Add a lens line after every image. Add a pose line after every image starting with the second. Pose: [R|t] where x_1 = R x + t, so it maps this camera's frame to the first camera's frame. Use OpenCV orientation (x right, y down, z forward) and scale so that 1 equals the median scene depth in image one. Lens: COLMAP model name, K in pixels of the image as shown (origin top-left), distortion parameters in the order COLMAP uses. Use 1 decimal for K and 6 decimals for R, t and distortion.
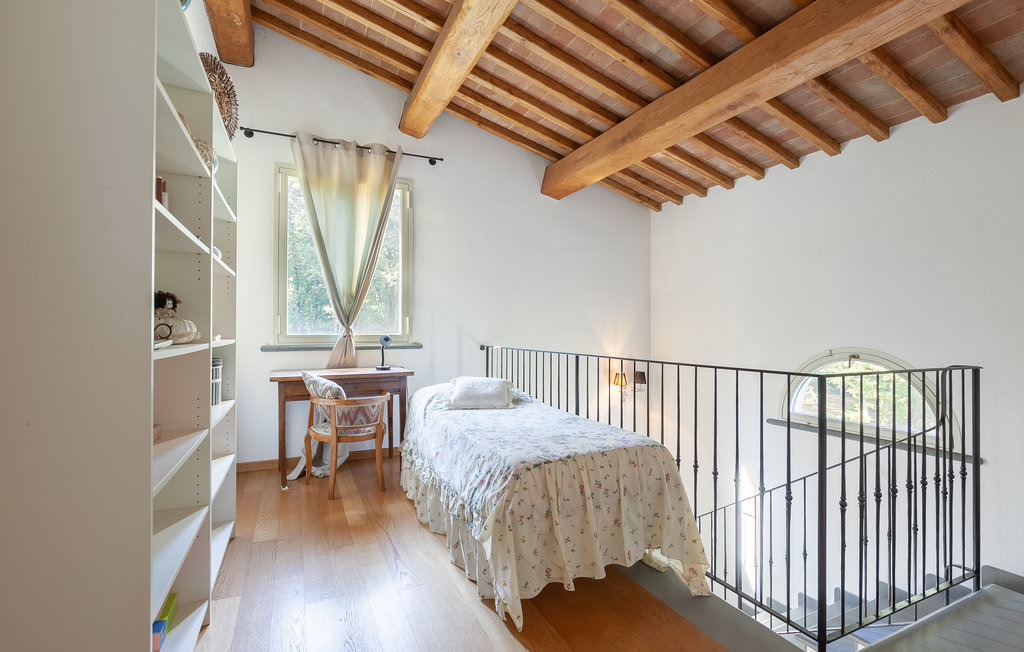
lens RADIAL K [[468.6, 0, 512.8], [0, 468.6, 328.1], [0, 0, 1]] dist [-0.014254, 0.001307]
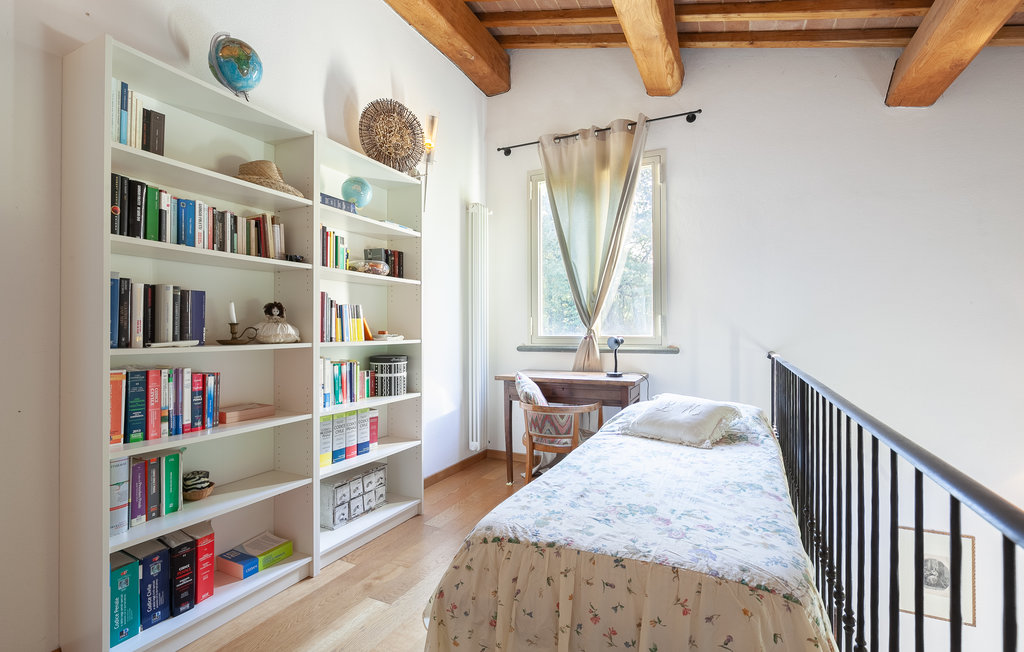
lens RADIAL K [[468.6, 0, 509.4], [0, 468.6, 327.5], [0, 0, 1]] dist [-0.014254, 0.001307]
pose [[0.624068, -0.008450, -0.781324, 0.281412], [0.006454, 0.999963, -0.005660, 0.001646], [0.781344, -0.001511, 0.624099, 0.300940]]
